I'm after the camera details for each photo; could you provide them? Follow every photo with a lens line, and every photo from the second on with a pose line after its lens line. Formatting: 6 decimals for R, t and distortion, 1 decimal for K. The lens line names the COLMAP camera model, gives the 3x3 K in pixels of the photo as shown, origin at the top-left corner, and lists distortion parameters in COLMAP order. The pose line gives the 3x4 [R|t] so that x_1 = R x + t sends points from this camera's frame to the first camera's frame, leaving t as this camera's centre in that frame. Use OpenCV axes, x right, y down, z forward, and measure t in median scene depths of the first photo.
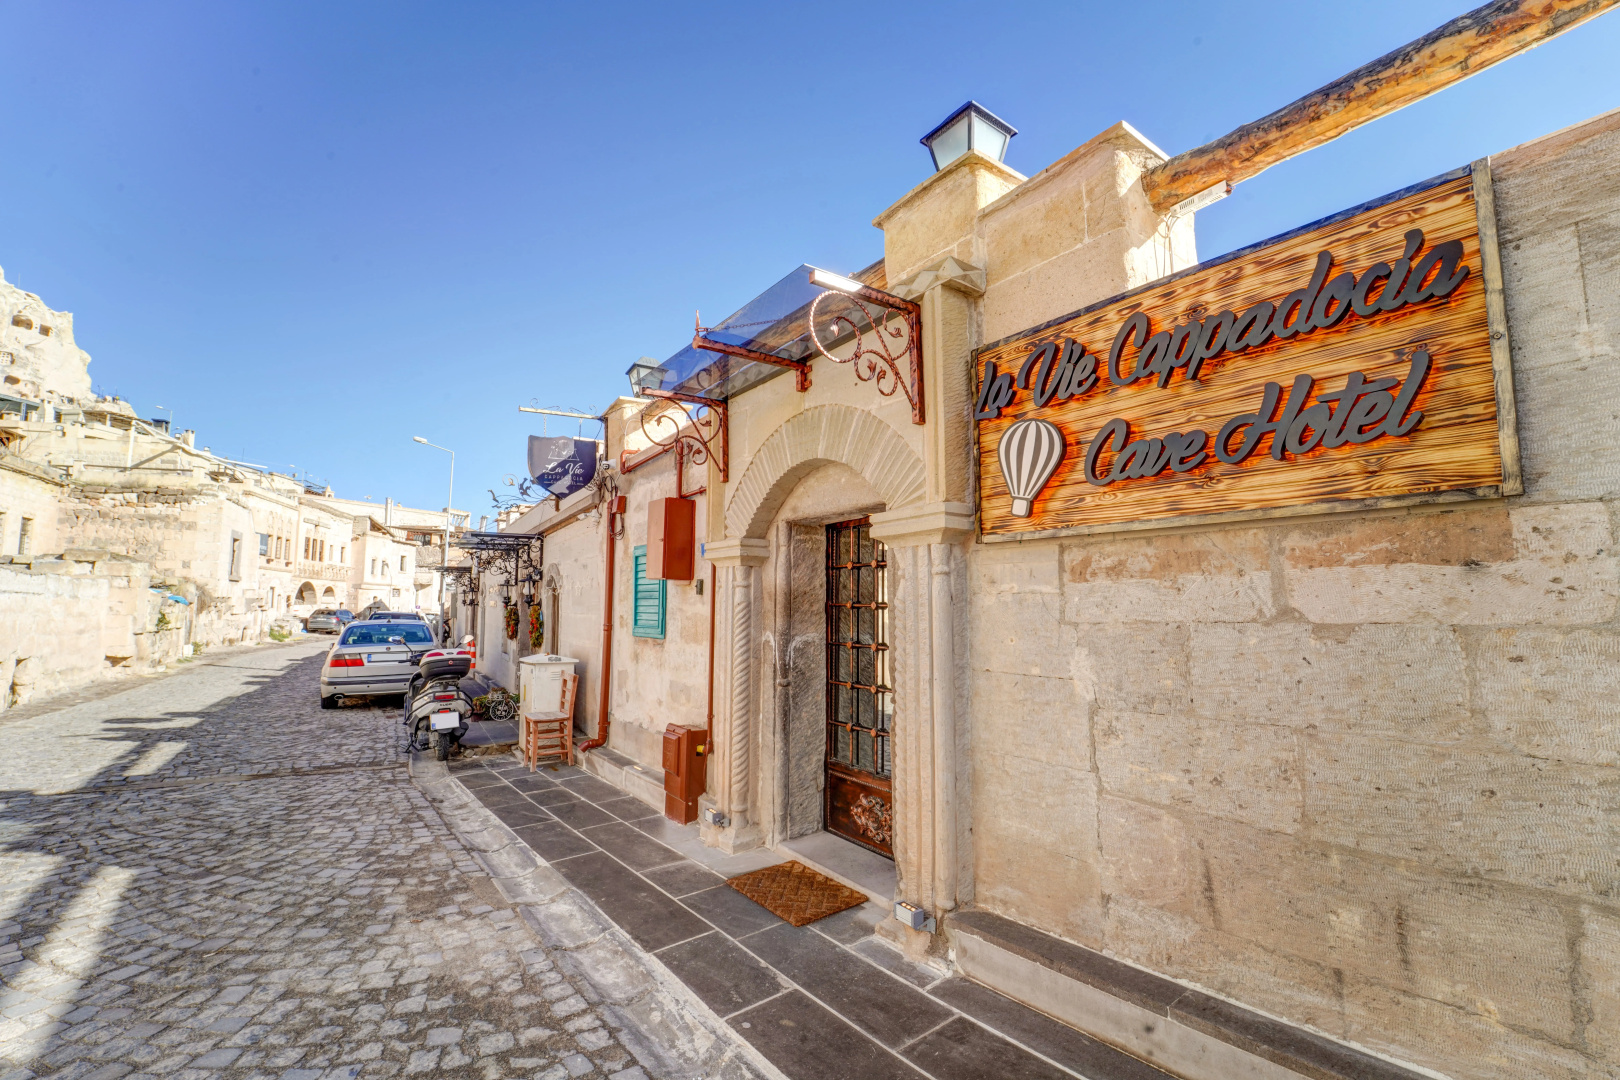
lens RADIAL K [[661.8, 0, 810.0], [0, 661.8, 540.0], [0, 0, 1]] dist [-0.022872, -0.000097]
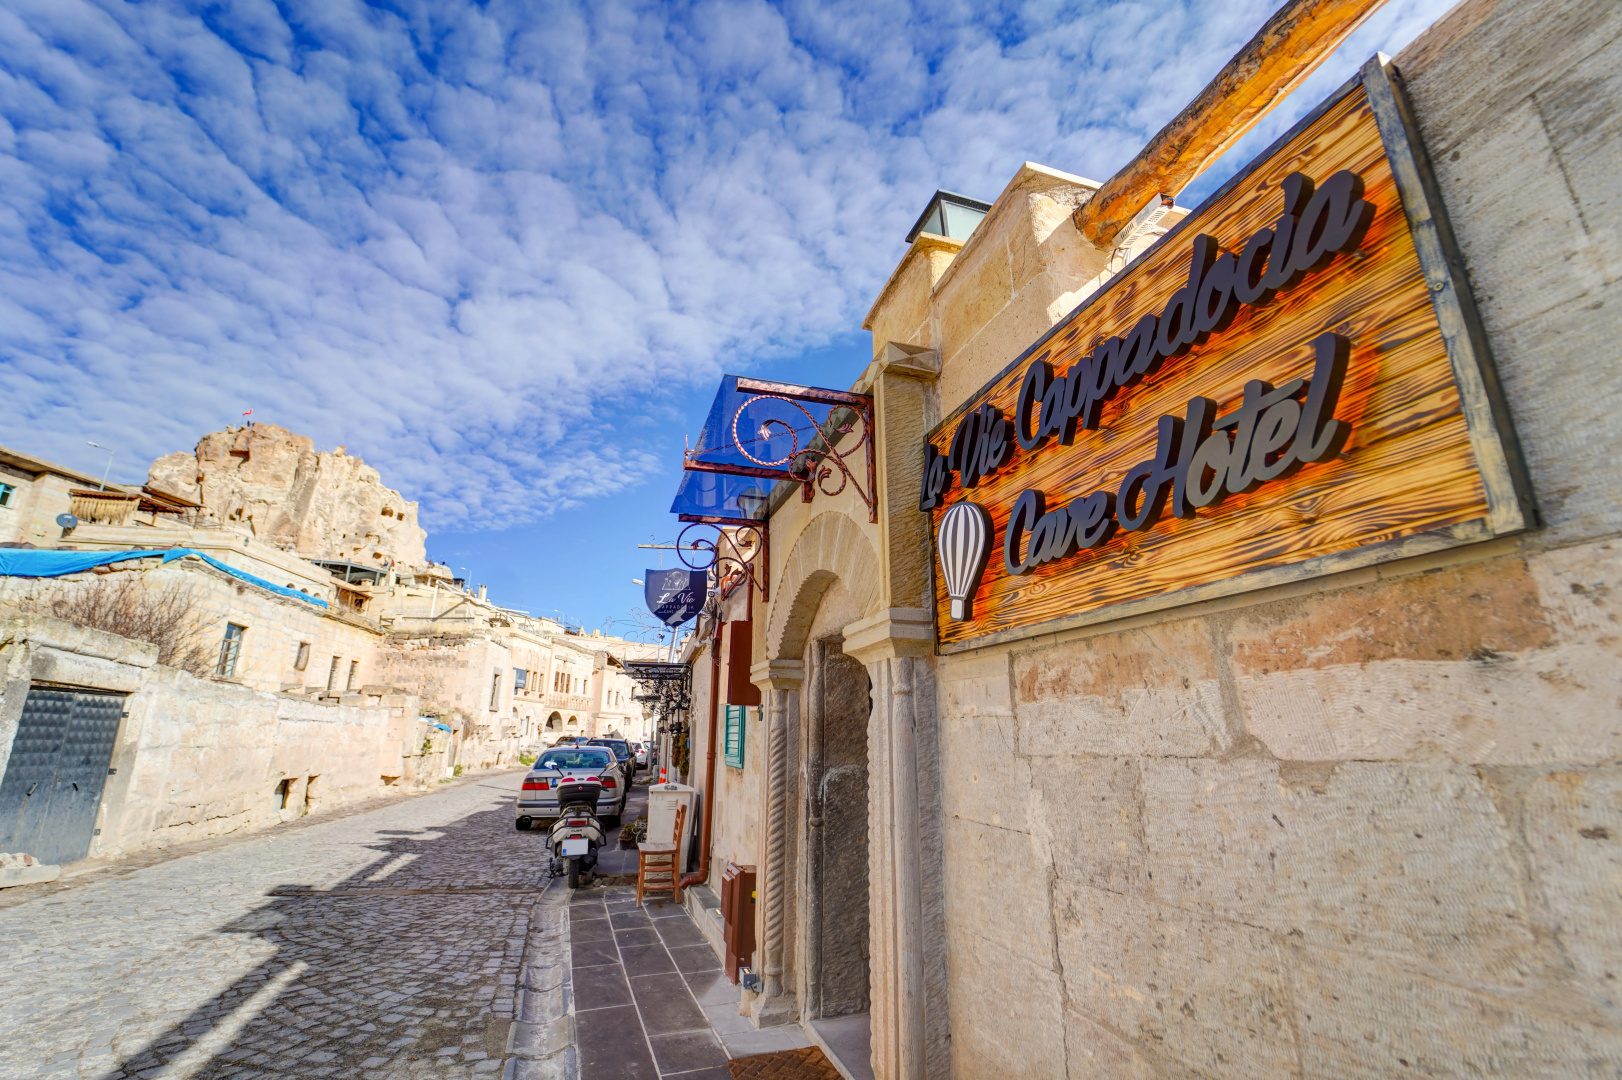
lens RADIAL K [[662.6, 0, 811.0], [0, 662.6, 540.0], [0, 0, 1]] dist [-0.022872, -0.000097]
pose [[0.950351, -0.085360, -0.299242, 0.366448], [0.028411, 0.981426, -0.189727, 0.016087], [0.309879, 0.171806, 0.935124, 0.145589]]
